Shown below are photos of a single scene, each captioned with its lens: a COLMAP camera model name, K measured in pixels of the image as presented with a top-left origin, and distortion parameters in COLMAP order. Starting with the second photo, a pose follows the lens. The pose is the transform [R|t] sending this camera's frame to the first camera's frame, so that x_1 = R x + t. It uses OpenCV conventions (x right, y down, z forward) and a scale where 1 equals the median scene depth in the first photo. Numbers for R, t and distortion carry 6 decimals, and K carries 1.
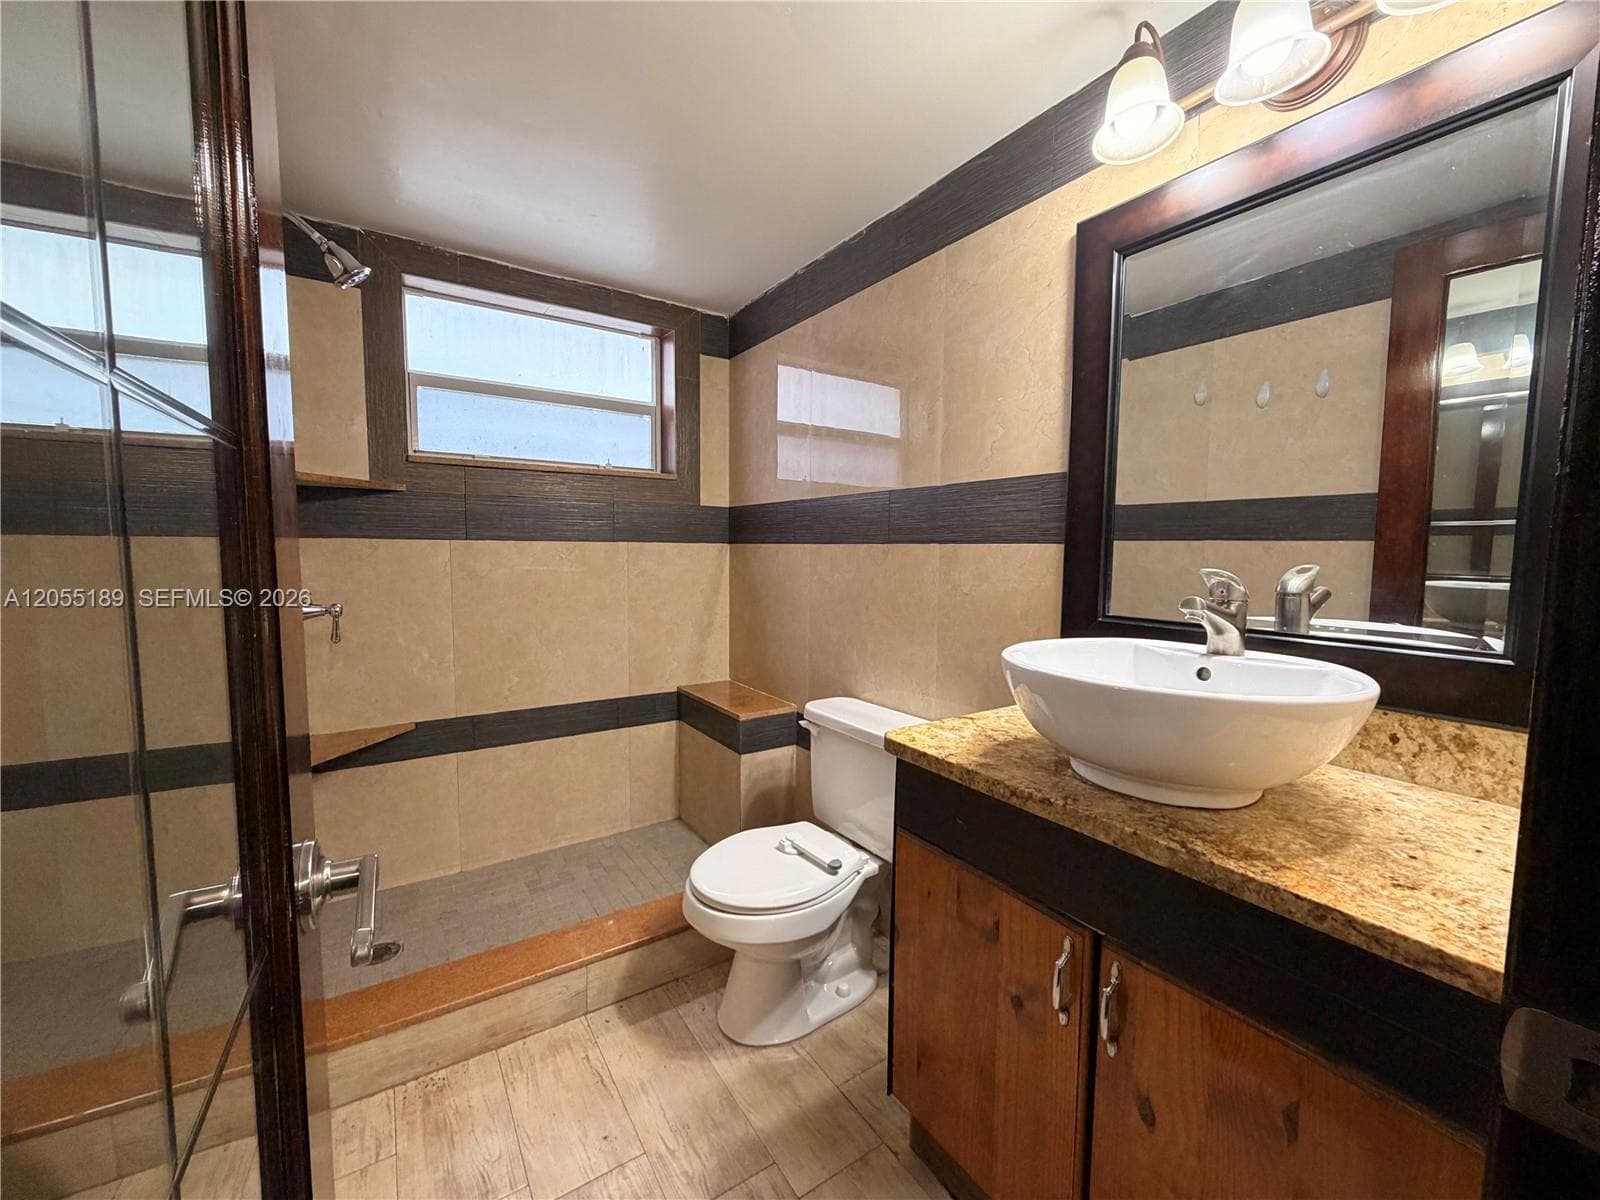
lens RADIAL K [[634.5, 0, 801.0], [0, 634.5, 598.5], [0, 0, 1]] dist [-0.001459, -0.000324]
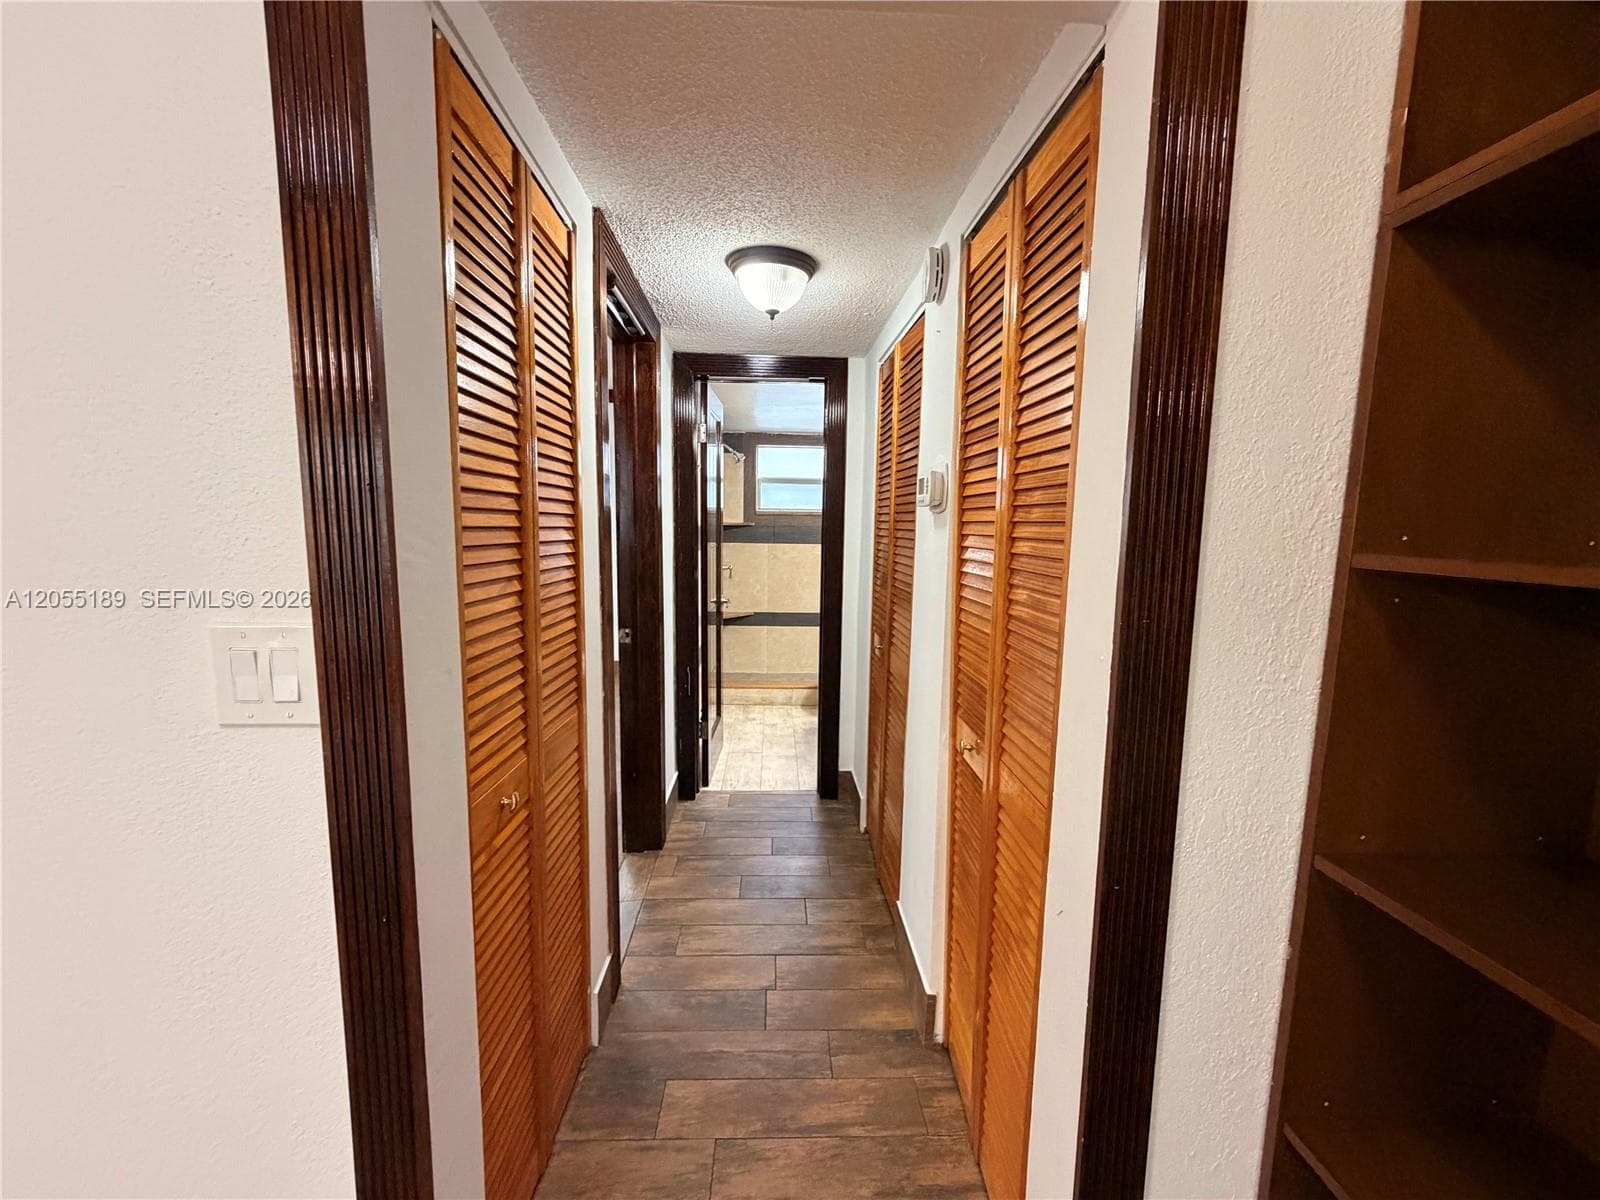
lens RADIAL K [[634.5, 0, 798.4], [0, 634.5, 600.3], [0, 0, 1]] dist [-0.001459, -0.000324]
pose [[0.855353, 0.062565, -0.514254, 0.910350], [-0.047702, 0.997975, 0.042072, 0.026643], [0.515845, -0.011456, 0.856605, -1.171121]]
